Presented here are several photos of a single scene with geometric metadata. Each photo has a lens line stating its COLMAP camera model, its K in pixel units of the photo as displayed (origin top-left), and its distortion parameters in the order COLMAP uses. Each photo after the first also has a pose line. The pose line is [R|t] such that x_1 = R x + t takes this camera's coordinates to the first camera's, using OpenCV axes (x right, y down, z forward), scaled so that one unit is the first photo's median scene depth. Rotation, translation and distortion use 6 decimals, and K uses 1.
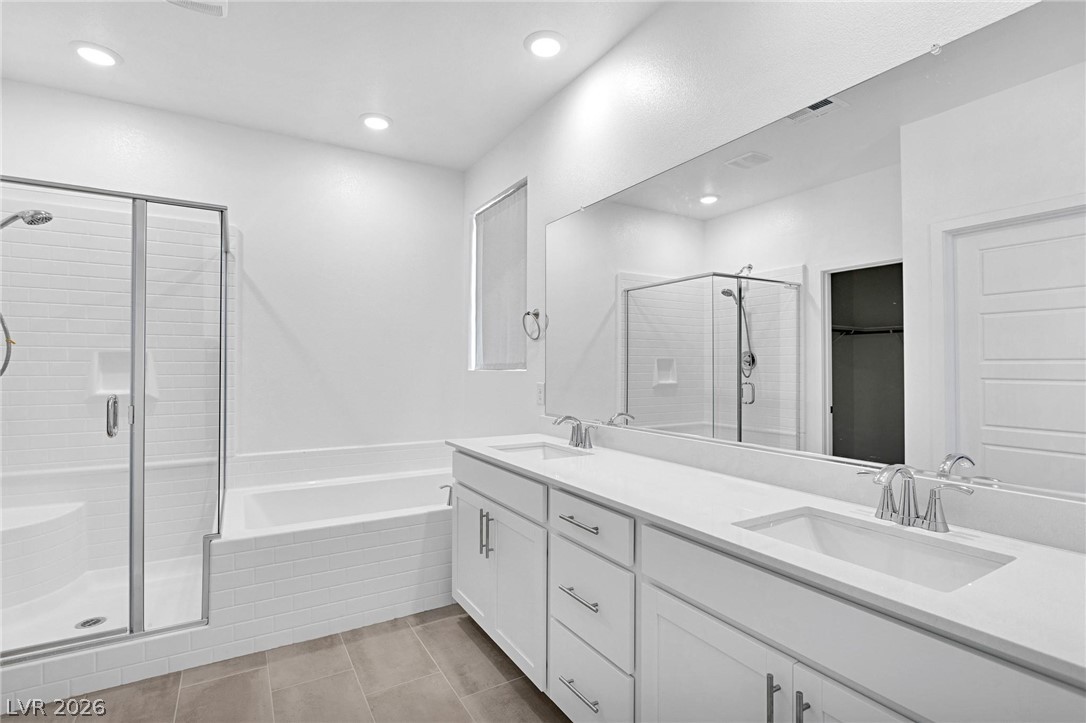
lens RADIAL K [[503.7, 0, 542.3], [0, 503.7, 358.4], [0, 0, 1]] dist [-0.011486, 0.000137]
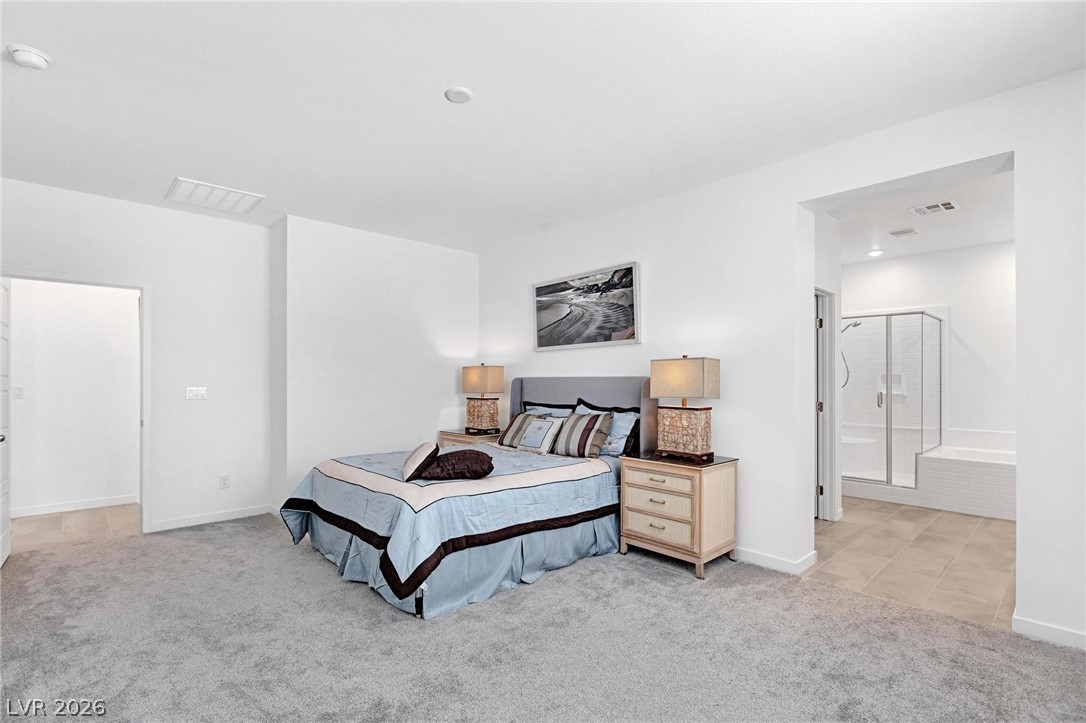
lens RADIAL K [[503.7, 0, 538.8], [0, 503.7, 384.4], [0, 0, 1]] dist [-0.011486, 0.000137]
pose [[0.196534, 0.006714, -0.980474, 1.048504], [0.018286, 0.999778, 0.010511, -0.020937], [0.980326, -0.019995, 0.196368, -0.979103]]
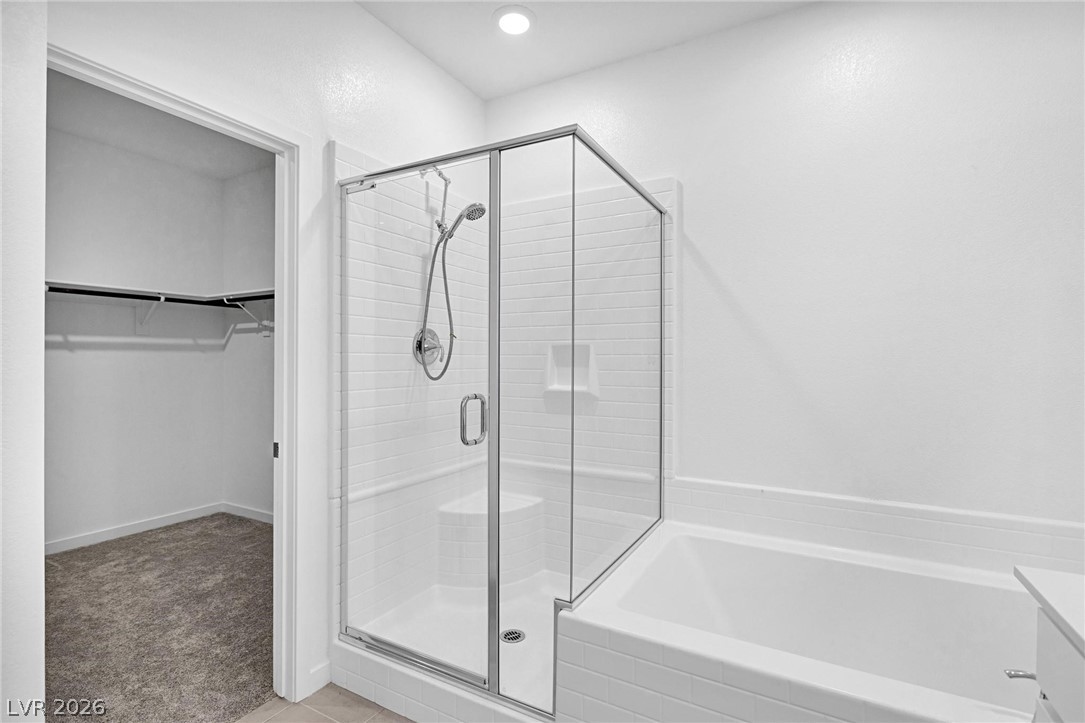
lens RADIAL K [[503.2, 0, 546.1], [0, 503.2, 360.0], [0, 0, 1]] dist [-0.011486, 0.000137]
pose [[0.500409, 0.000816, -0.865789, -0.055517], [0.007151, 0.999962, 0.005076, 0.010433], [0.865760, -0.008732, 0.500384, 0.517689]]
